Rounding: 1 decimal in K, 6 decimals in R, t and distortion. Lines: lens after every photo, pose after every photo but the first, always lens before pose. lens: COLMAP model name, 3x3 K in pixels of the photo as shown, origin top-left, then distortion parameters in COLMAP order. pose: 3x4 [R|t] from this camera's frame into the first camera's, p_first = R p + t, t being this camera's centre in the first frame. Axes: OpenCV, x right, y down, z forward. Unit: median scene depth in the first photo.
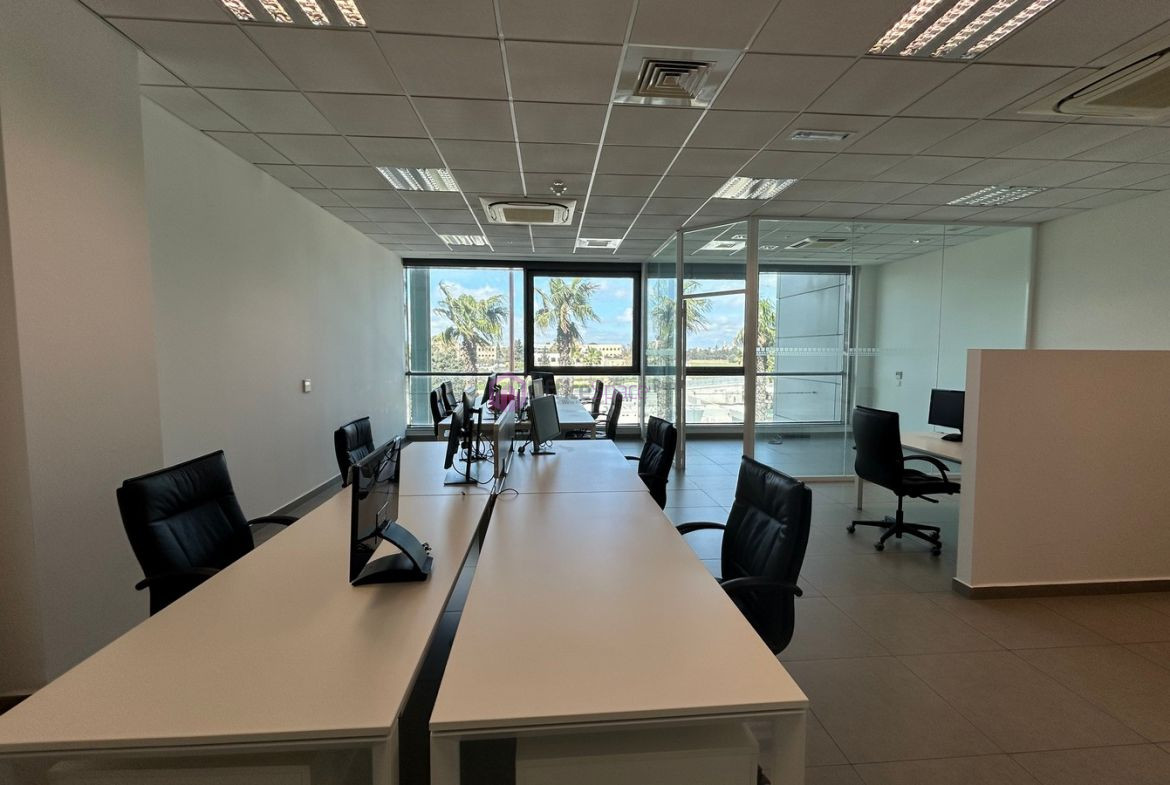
lens RADIAL K [[505.4, 0, 587.5], [0, 505.4, 390.3], [0, 0, 1]] dist [0.001417, -0.001139]
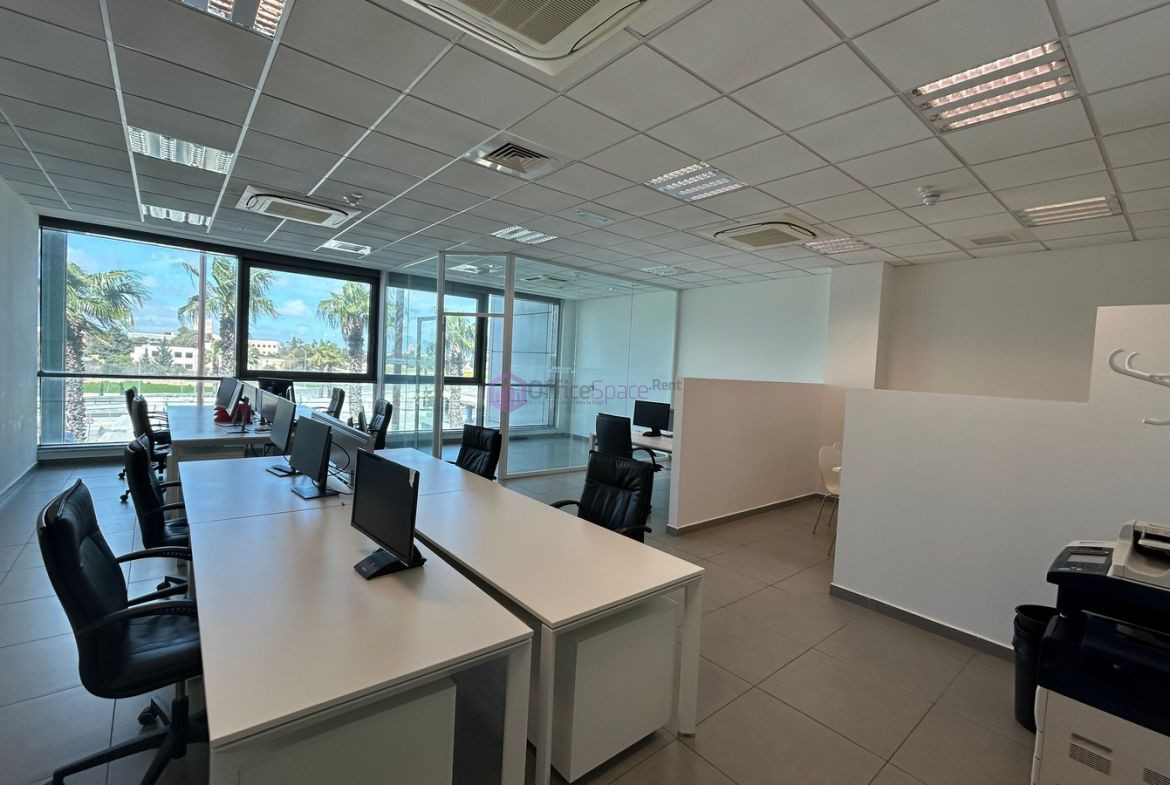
lens RADIAL K [[505.4, 0, 584.7], [0, 505.4, 391.9], [0, 0, 1]] dist [0.001417, -0.001139]
pose [[0.817623, 0.012865, 0.575610, -0.185813], [-0.008113, 0.999908, -0.010825, -0.007682], [-0.575697, 0.004181, 0.817653, -0.058474]]
